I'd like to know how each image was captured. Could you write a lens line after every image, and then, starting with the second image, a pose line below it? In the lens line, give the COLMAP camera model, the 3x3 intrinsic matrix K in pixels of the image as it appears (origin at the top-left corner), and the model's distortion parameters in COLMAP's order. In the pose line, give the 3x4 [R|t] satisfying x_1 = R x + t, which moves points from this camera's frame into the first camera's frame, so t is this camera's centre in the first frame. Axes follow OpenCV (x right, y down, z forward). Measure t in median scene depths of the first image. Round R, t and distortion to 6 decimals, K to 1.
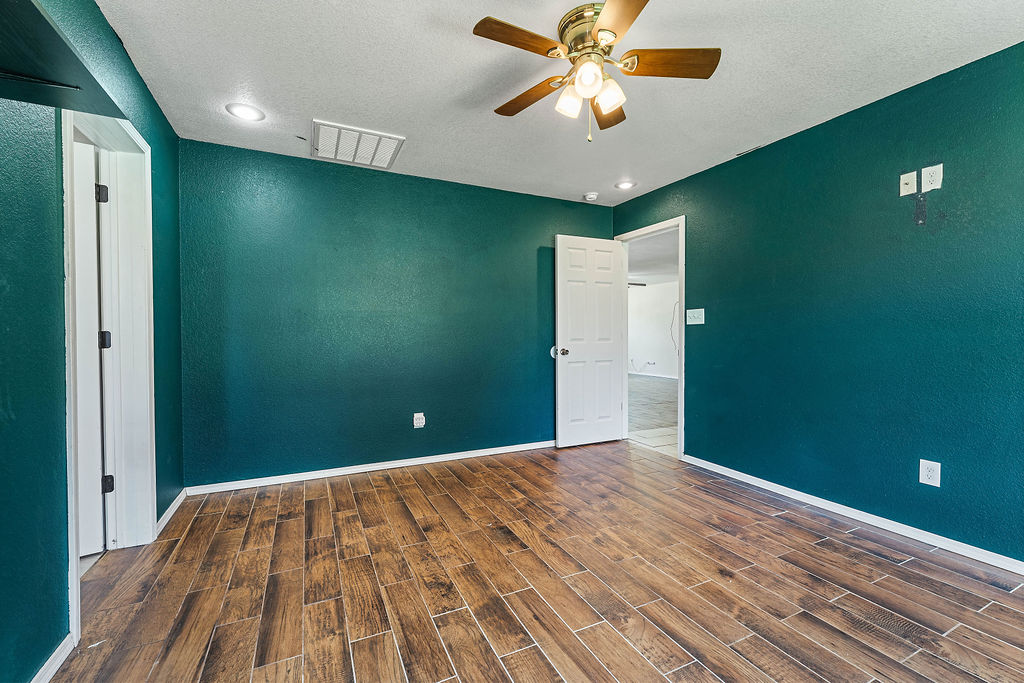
lens RADIAL K [[432.1, 0, 522.0], [0, 432.1, 337.8], [0, 0, 1]] dist [-0.000040, -0.000954]
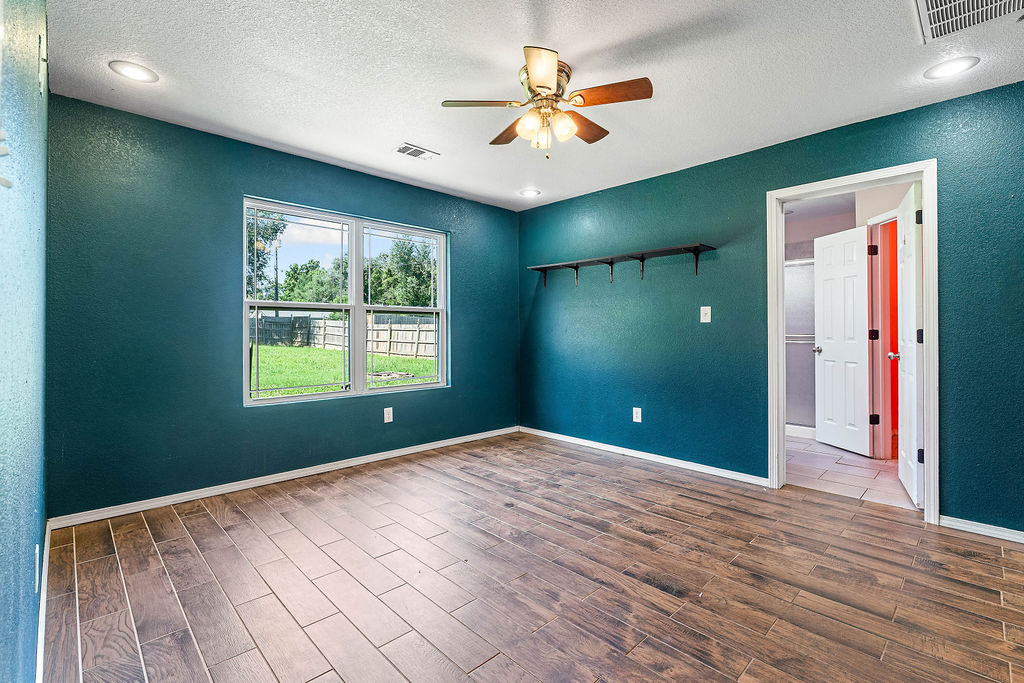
lens RADIAL K [[468.5, 0, 516.0], [0, 468.5, 333.0], [0, 0, 1]] dist [0.002018, 0.000361]
pose [[-0.955033, 0.001041, -0.296498, 0.562016], [-0.002308, 0.999937, 0.010946, -0.025319], [0.296490, 0.011138, -0.954971, 2.030516]]
